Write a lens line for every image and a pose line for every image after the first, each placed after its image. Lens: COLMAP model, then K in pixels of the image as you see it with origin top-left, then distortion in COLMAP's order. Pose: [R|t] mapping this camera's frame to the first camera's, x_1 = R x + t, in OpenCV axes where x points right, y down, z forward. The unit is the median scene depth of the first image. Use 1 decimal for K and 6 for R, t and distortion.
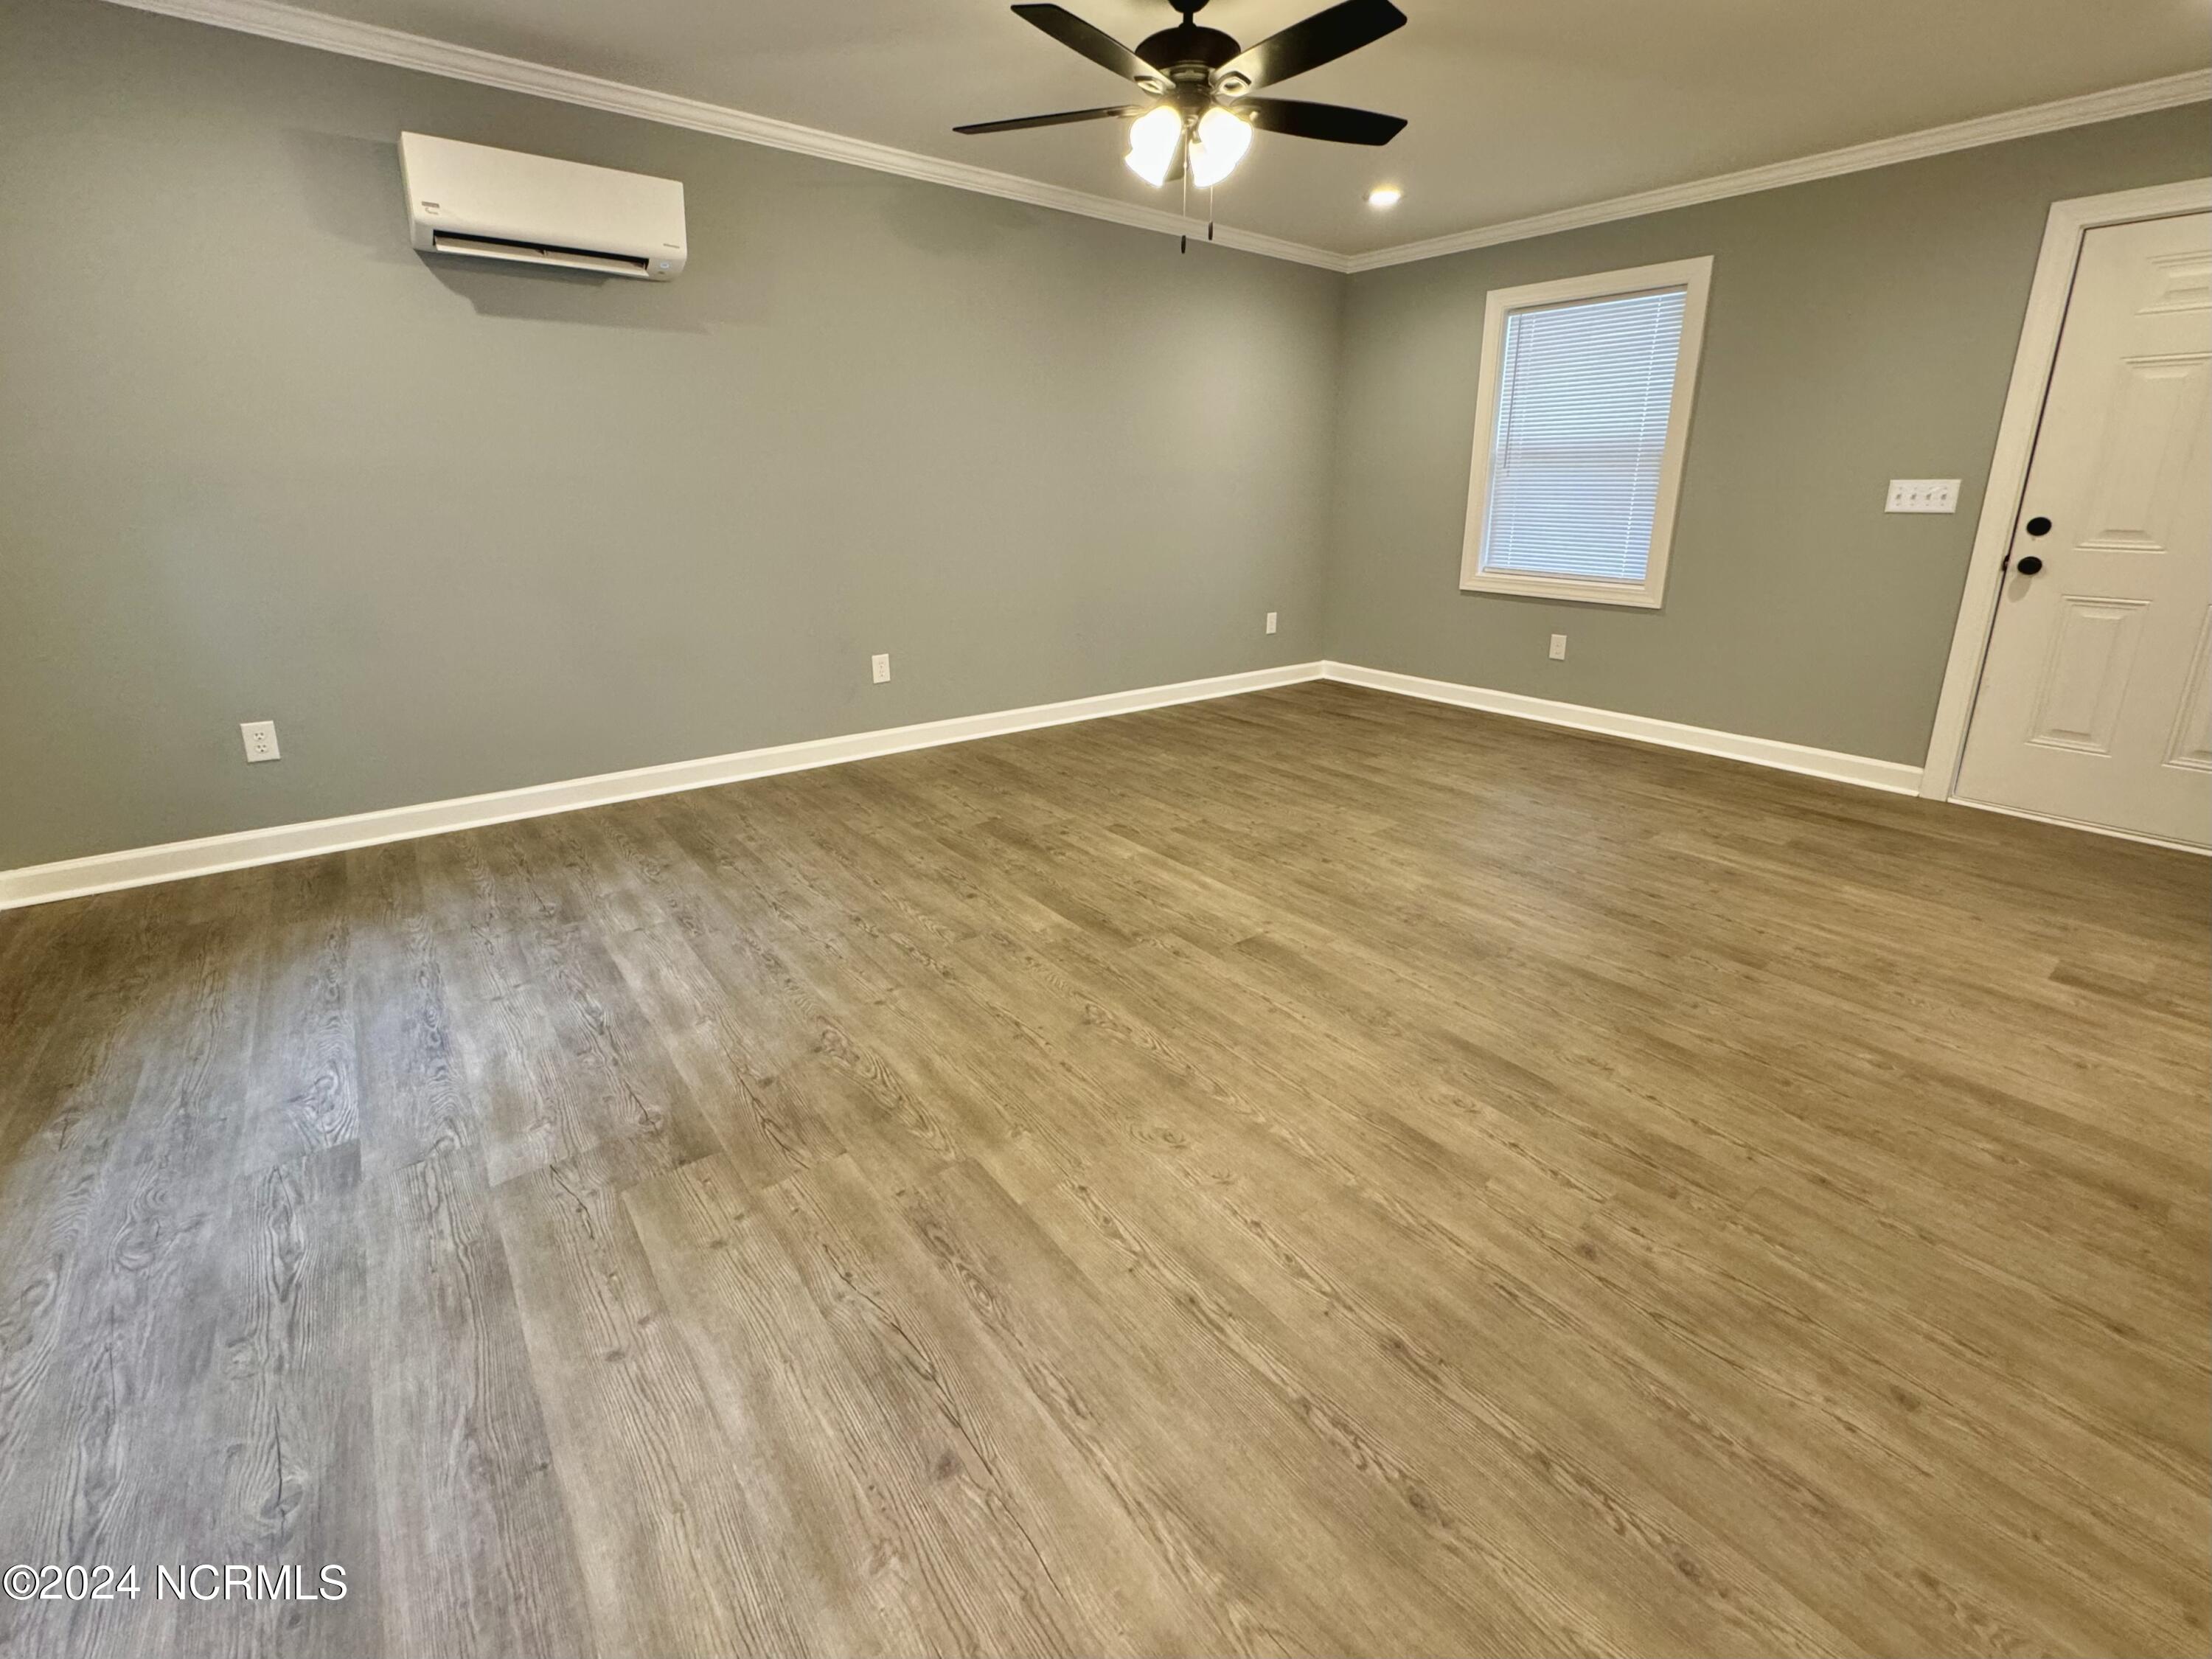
lens RADIAL K [[956.1, 0, 1085.7], [0, 956.1, 737.0], [0, 0, 1]] dist [-0.003455, -0.000915]
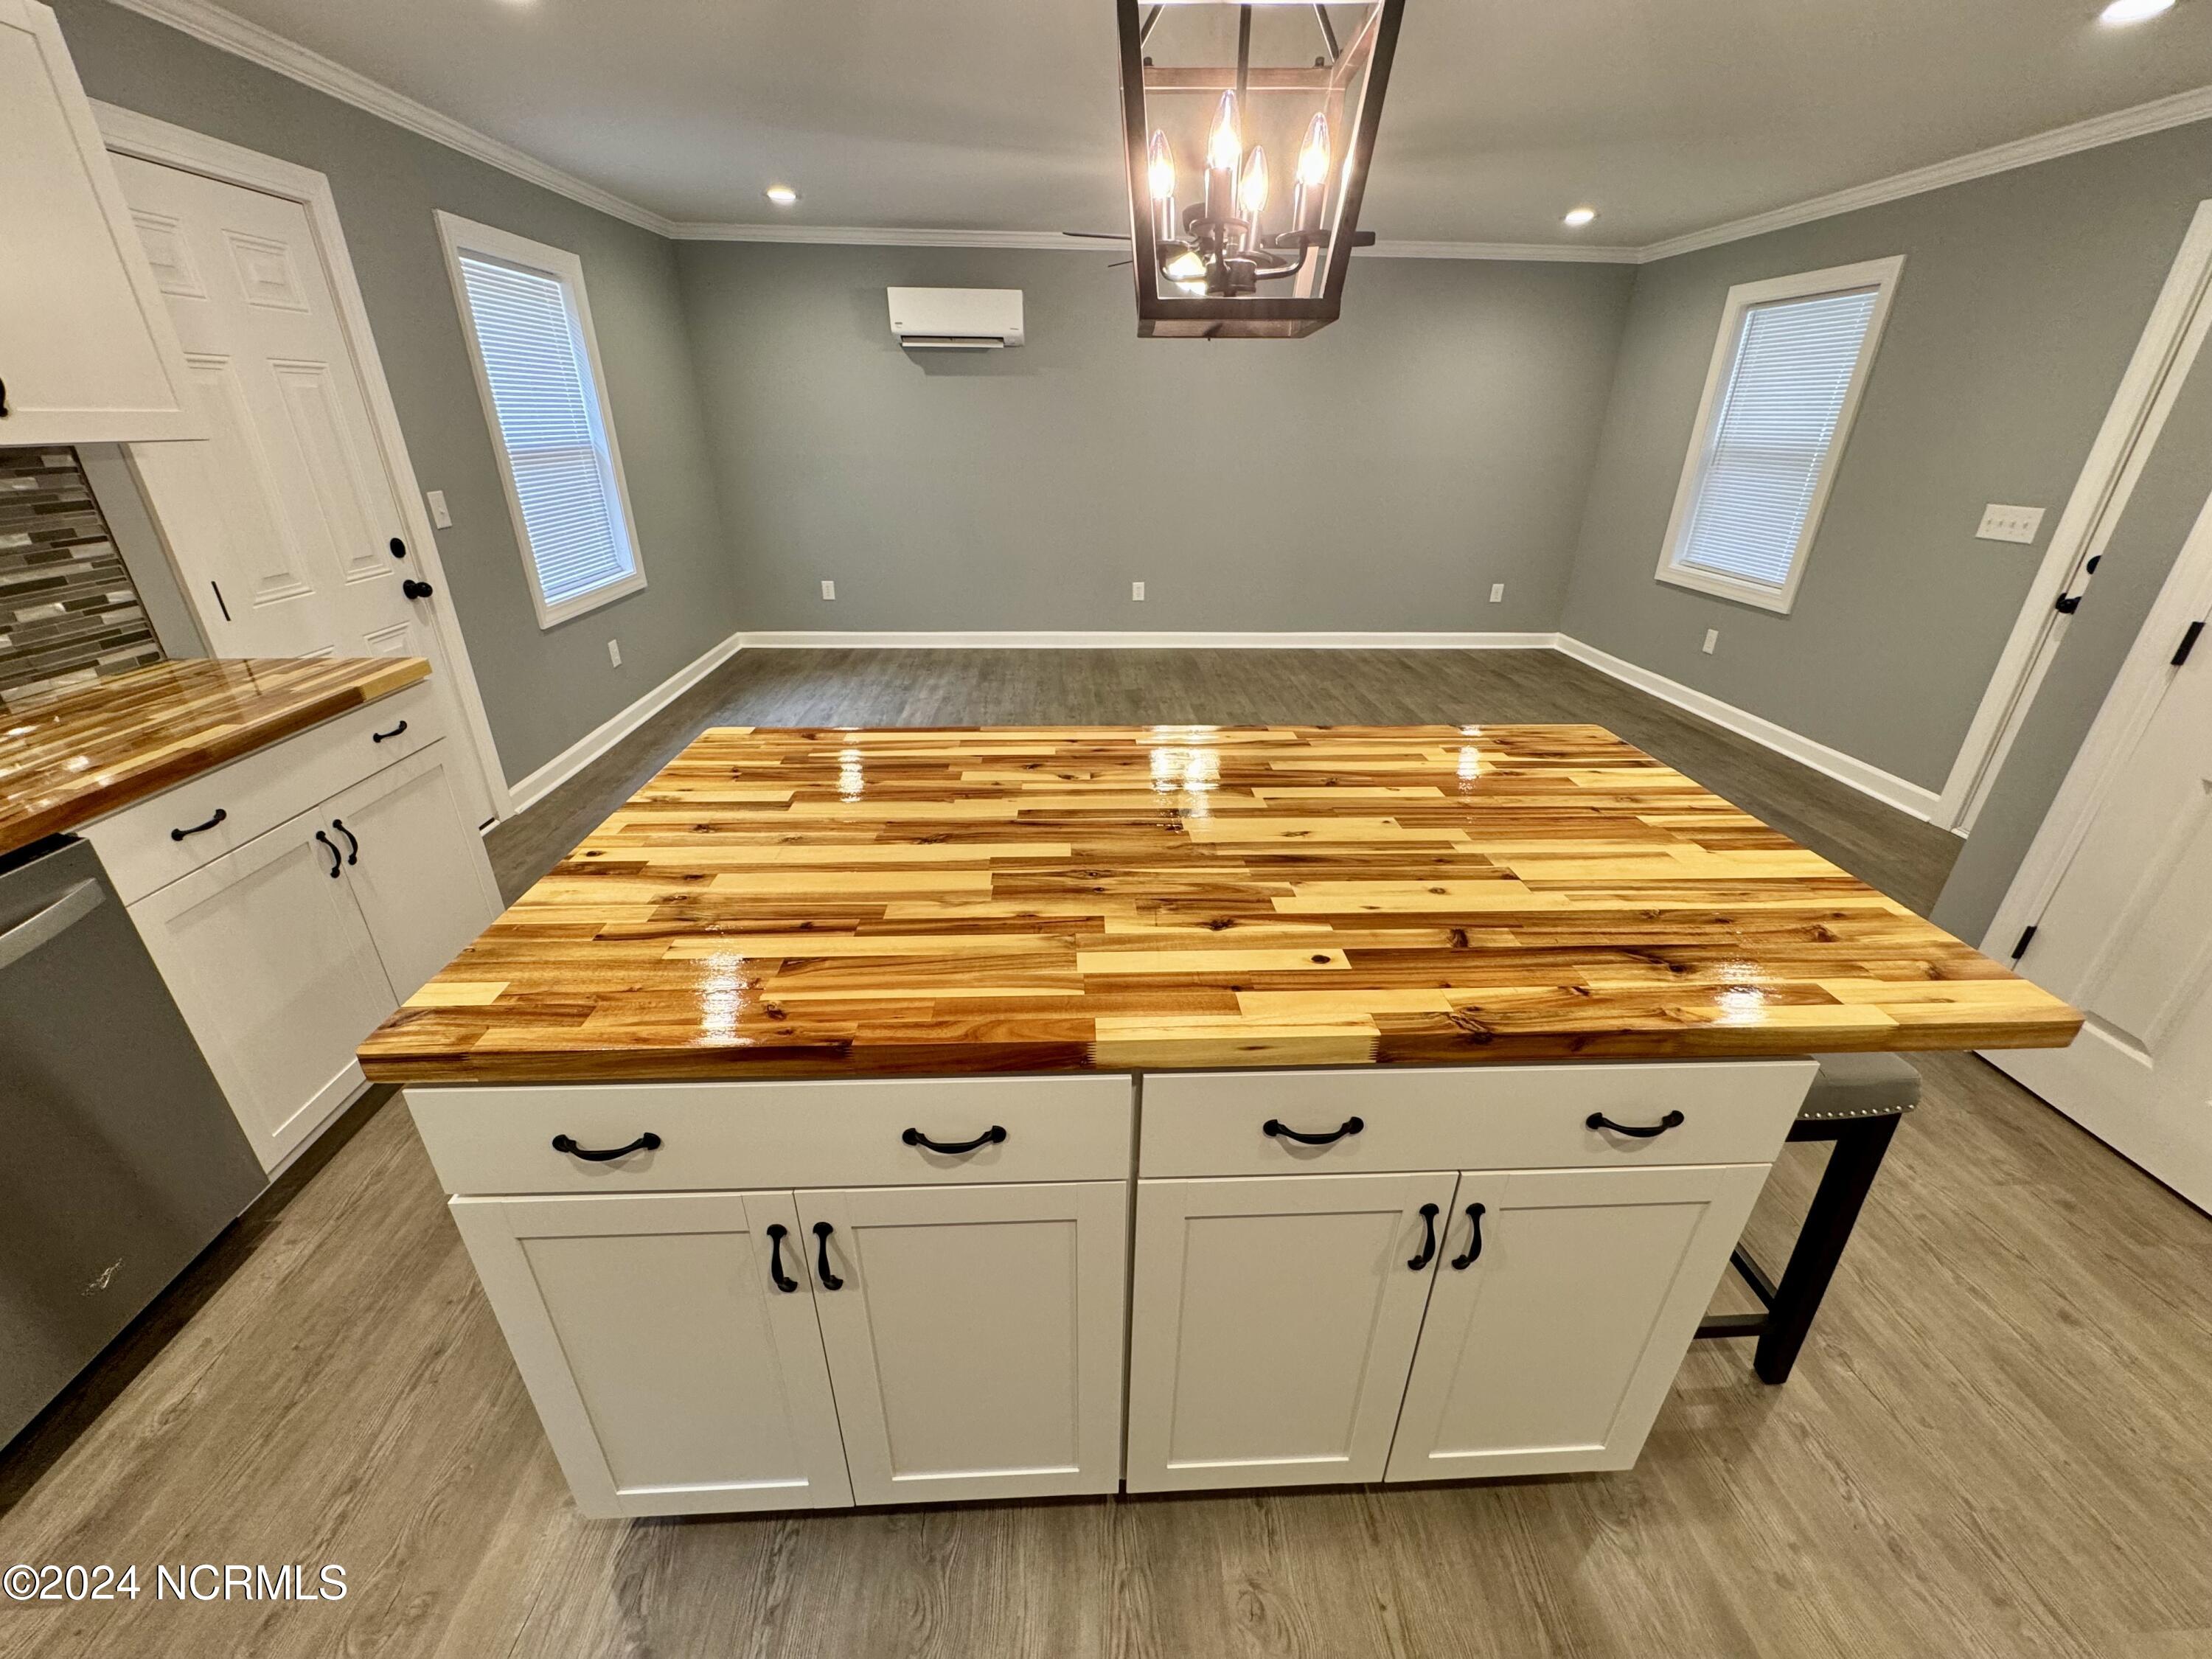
lens RADIAL K [[886.9, 0, 1103.3], [0, 886.9, 831.8], [0, 0, 1]] dist [-0.001318, 0.000841]
pose [[0.823859, 0.246124, -0.510568, 0.588622], [-0.151698, 0.963685, 0.219771, -0.003194], [0.546118, -0.103608, 0.831277, -0.282324]]
